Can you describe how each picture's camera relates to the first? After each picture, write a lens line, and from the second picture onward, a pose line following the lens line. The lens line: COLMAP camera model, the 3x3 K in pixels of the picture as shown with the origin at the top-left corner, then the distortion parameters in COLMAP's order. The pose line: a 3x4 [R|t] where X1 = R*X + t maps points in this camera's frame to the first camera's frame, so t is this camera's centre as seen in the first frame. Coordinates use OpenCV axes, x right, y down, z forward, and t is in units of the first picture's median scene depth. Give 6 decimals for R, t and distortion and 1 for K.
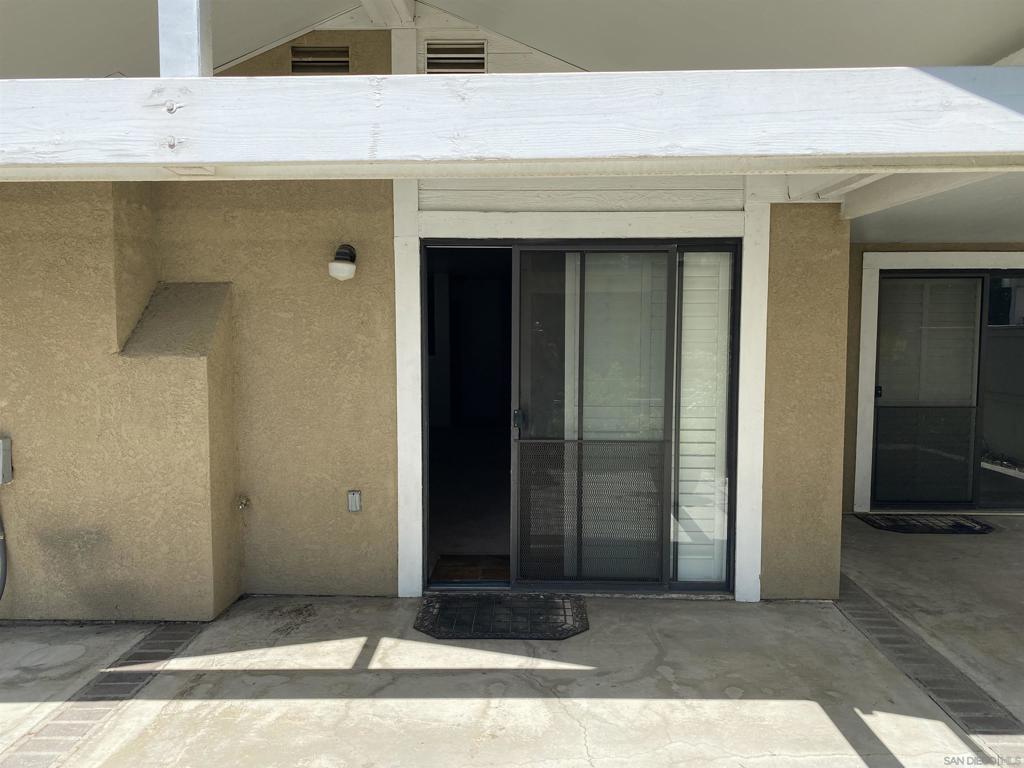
lens RADIAL K [[788.8, 0, 514.5], [0, 788.8, 382.4], [0, 0, 1]] dist [0.005240, 0.001091]
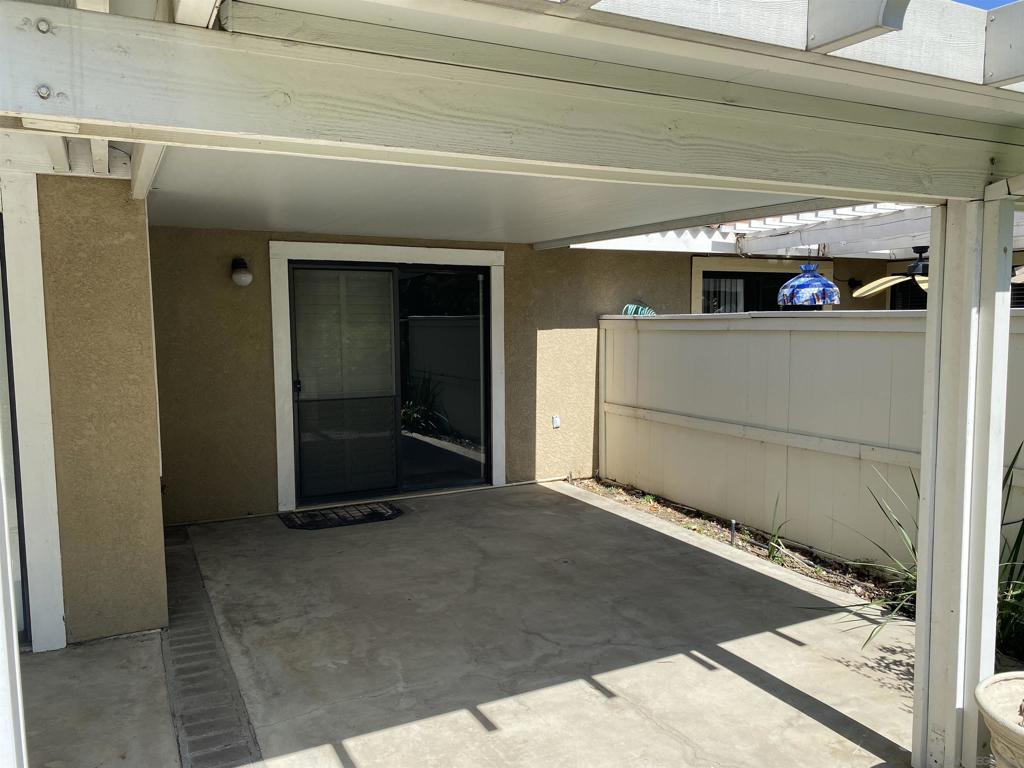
lens RADIAL K [[788.8, 0, 511.8], [0, 788.8, 384.9], [0, 0, 1]] dist [0.005240, 0.001091]
pose [[0.881030, -0.048902, 0.470527, 0.354511], [0.040820, 0.998792, 0.027373, -0.007391], [-0.471297, -0.004910, 0.881961, 0.028699]]
